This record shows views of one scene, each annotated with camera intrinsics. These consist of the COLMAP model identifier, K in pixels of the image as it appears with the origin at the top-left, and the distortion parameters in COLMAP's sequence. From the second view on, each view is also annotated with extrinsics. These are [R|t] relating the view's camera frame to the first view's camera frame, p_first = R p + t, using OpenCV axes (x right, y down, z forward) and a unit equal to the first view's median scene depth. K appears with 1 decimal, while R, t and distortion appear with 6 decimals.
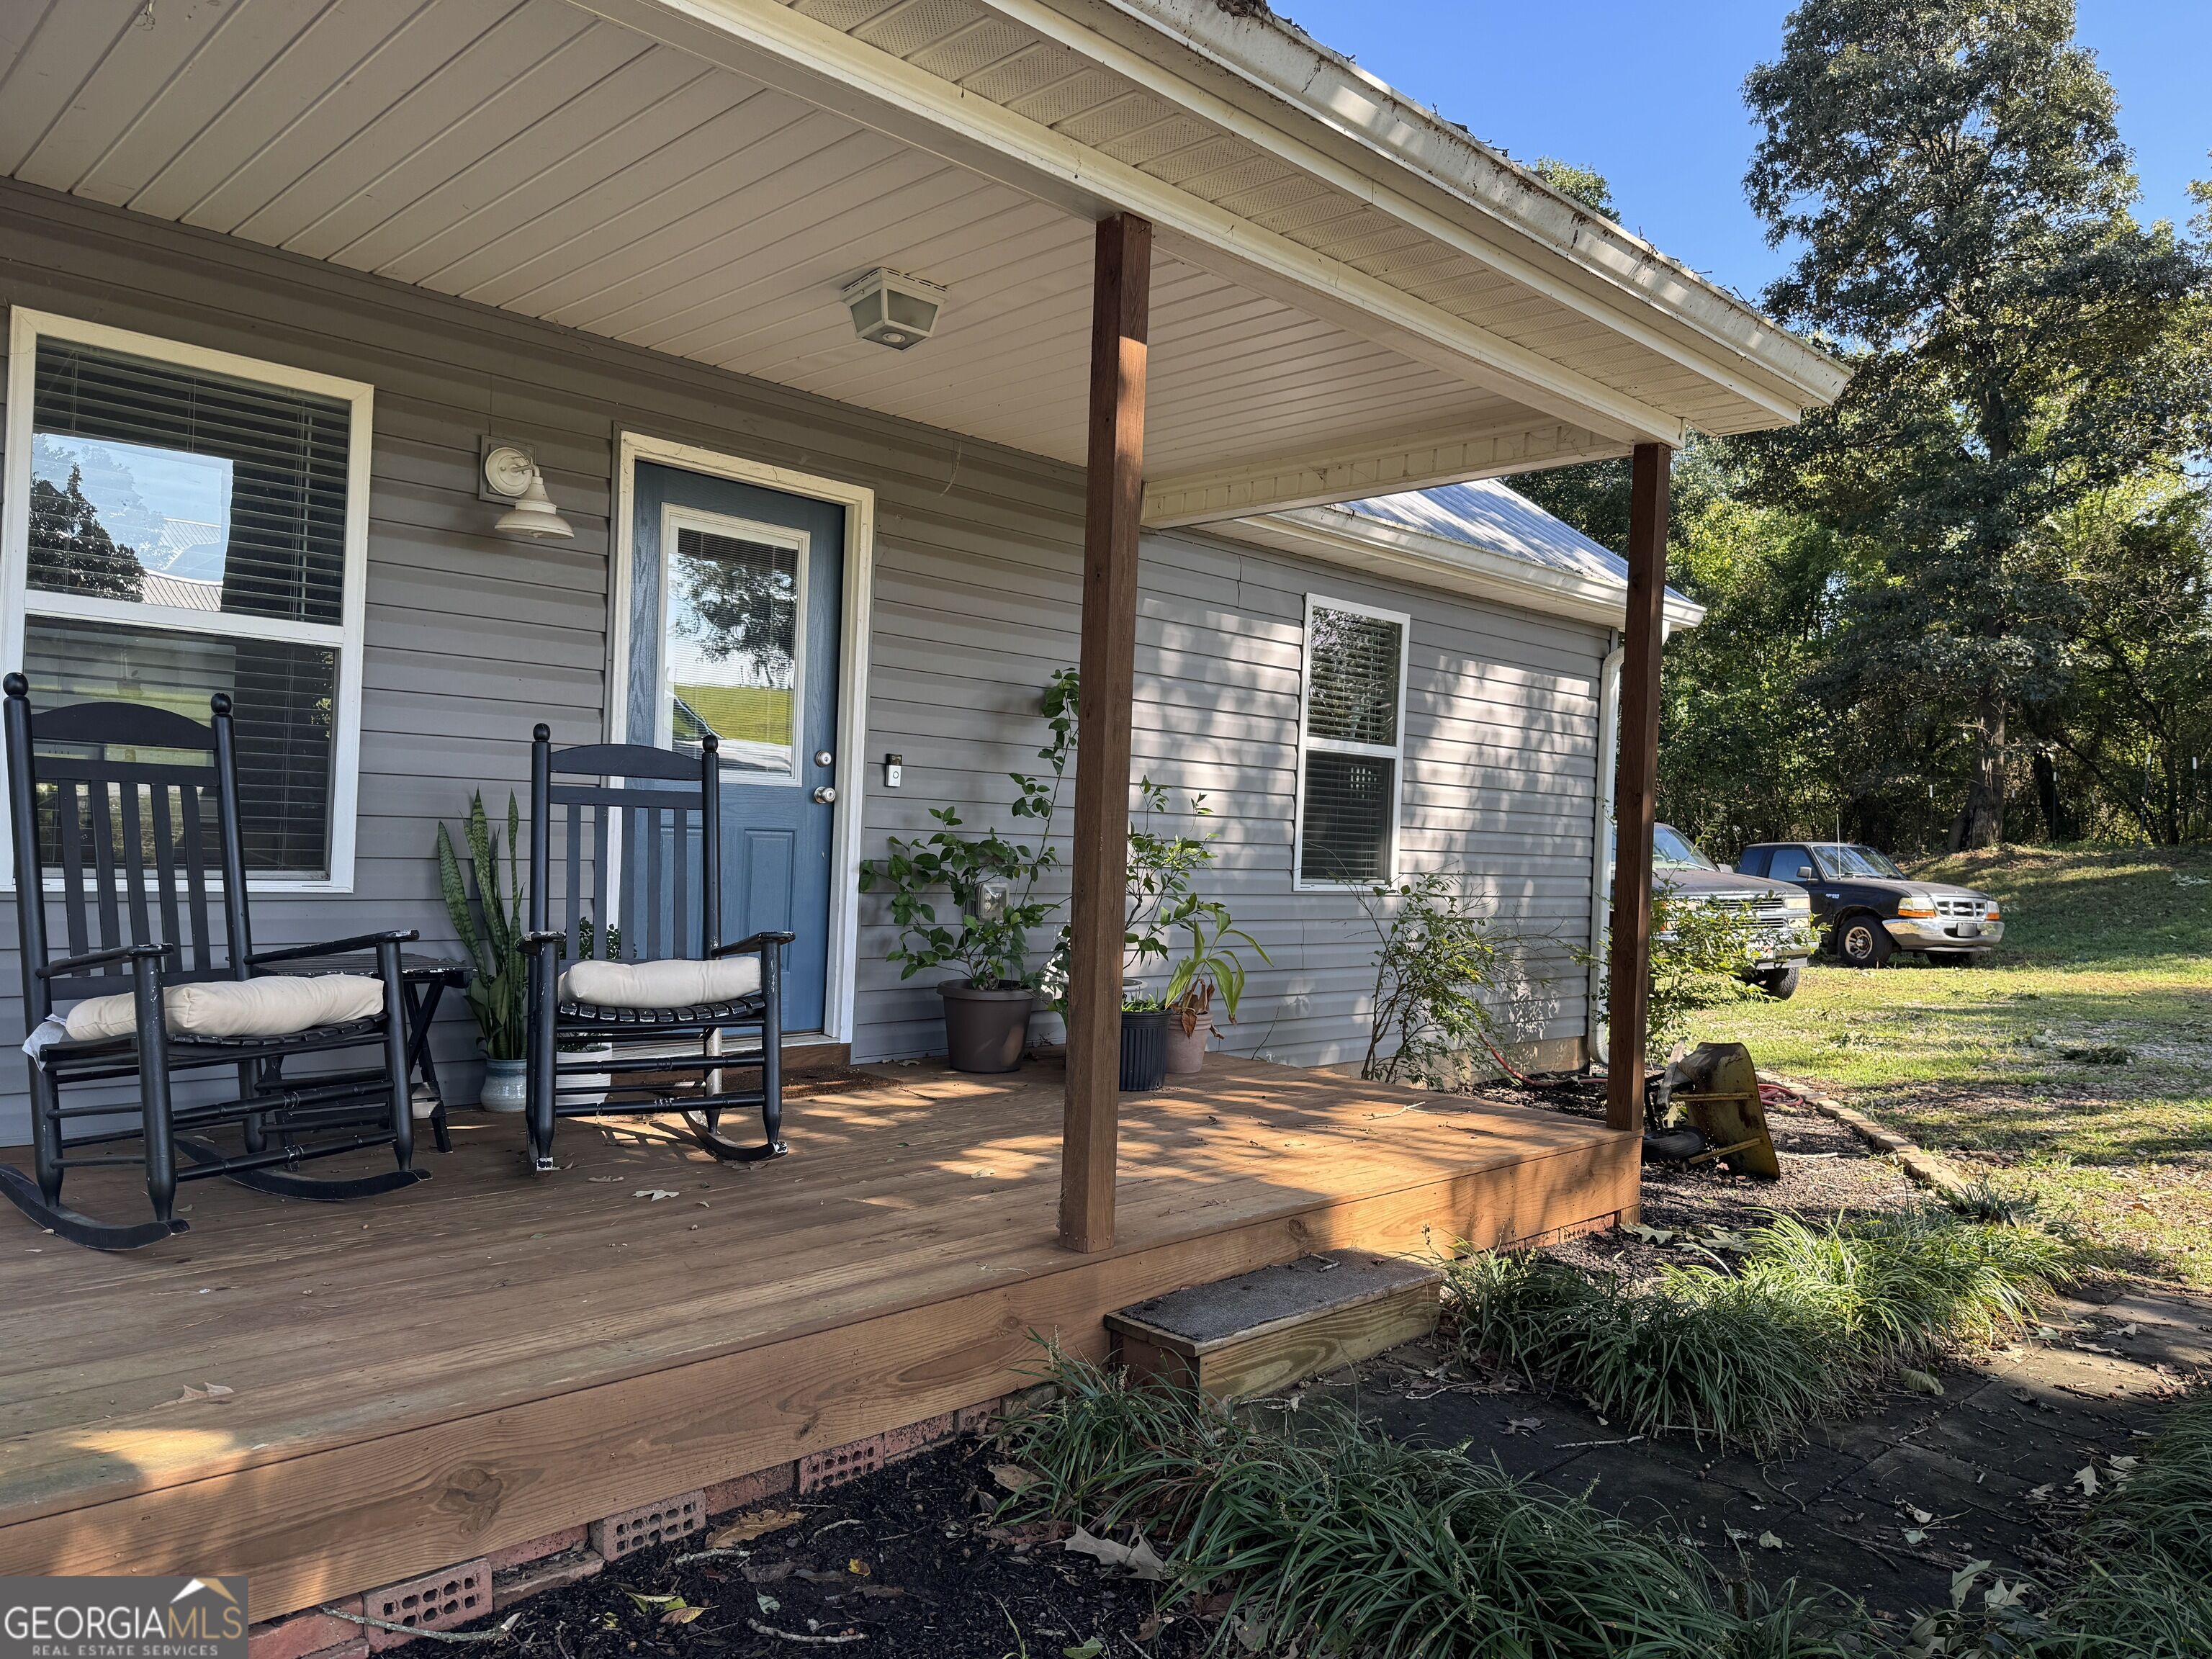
lens RADIAL K [[1554.6, 0, 1105.6], [0, 1554.6, 842.8], [0, 0, 1]] dist [0.056453, -0.070696]
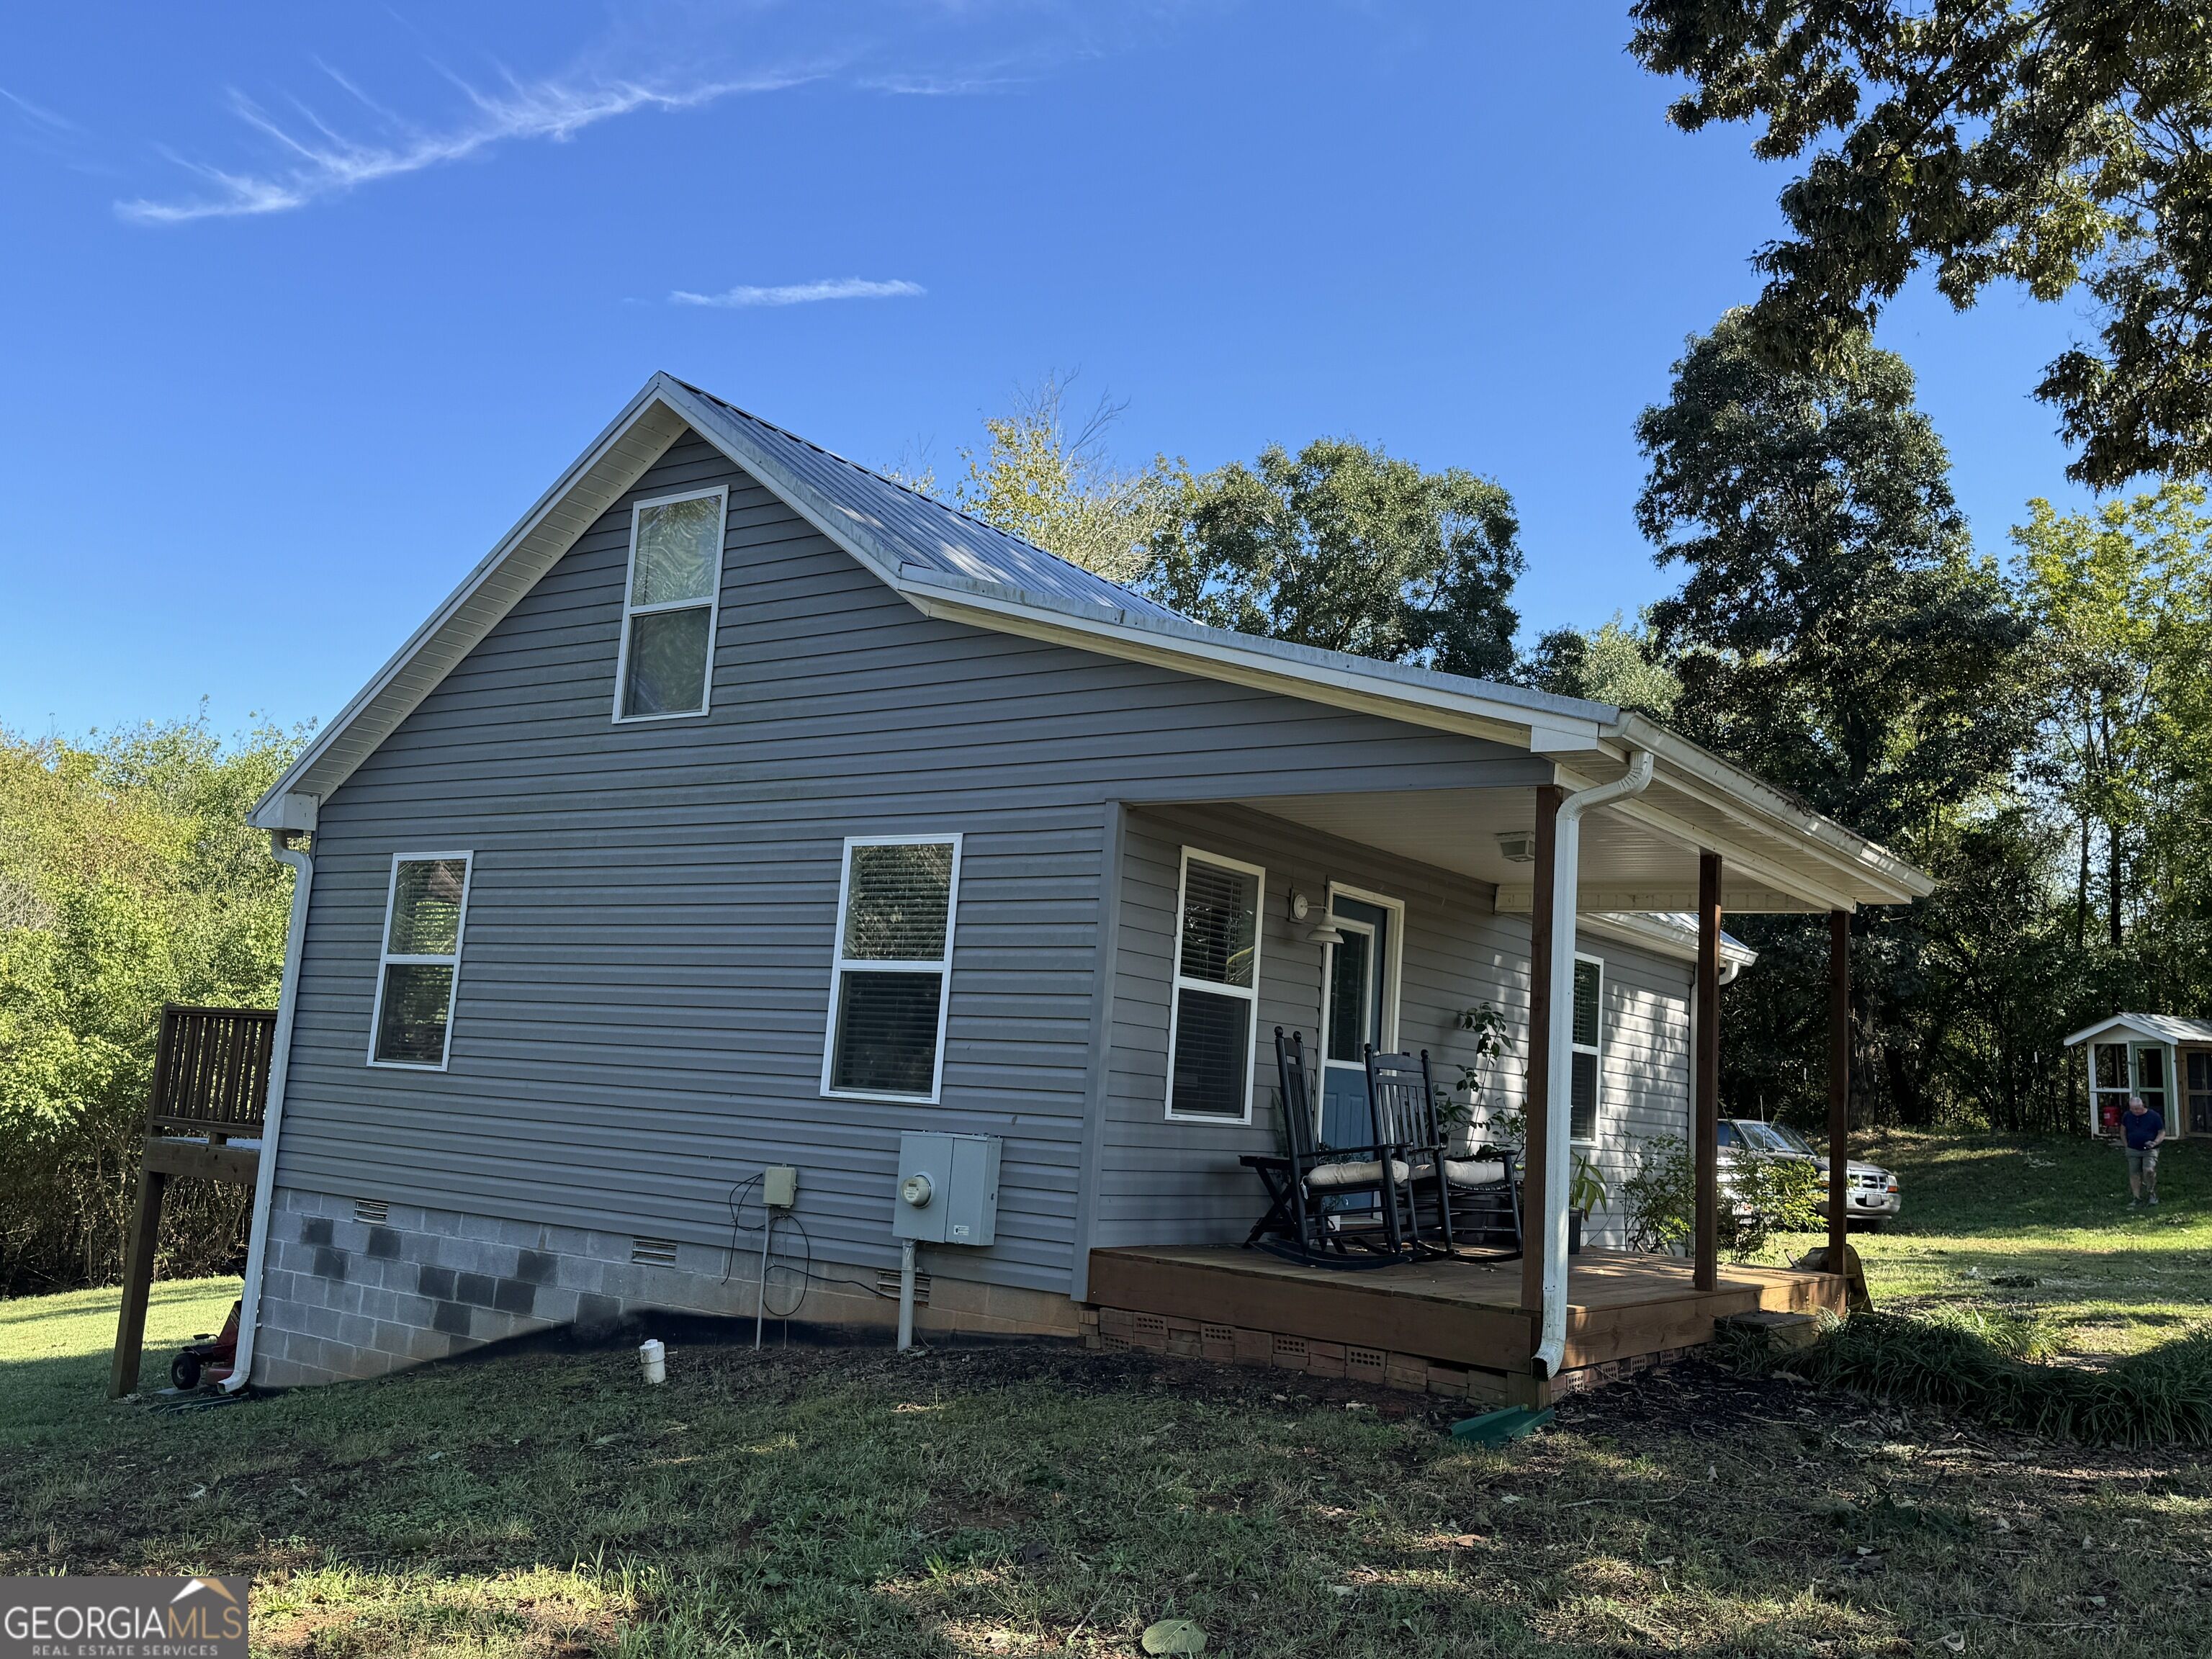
lens RADIAL K [[1913.1, 0, 1102.6], [0, 1913.1, 842.2], [0, 0, 1]] dist [0.037882, -0.028023]
pose [[0.984851, 0.049454, 0.166199, -0.180099], [-0.026650, 0.990249, -0.136733, 0.002249], [-0.171340, 0.130232, 0.976567, -0.223449]]
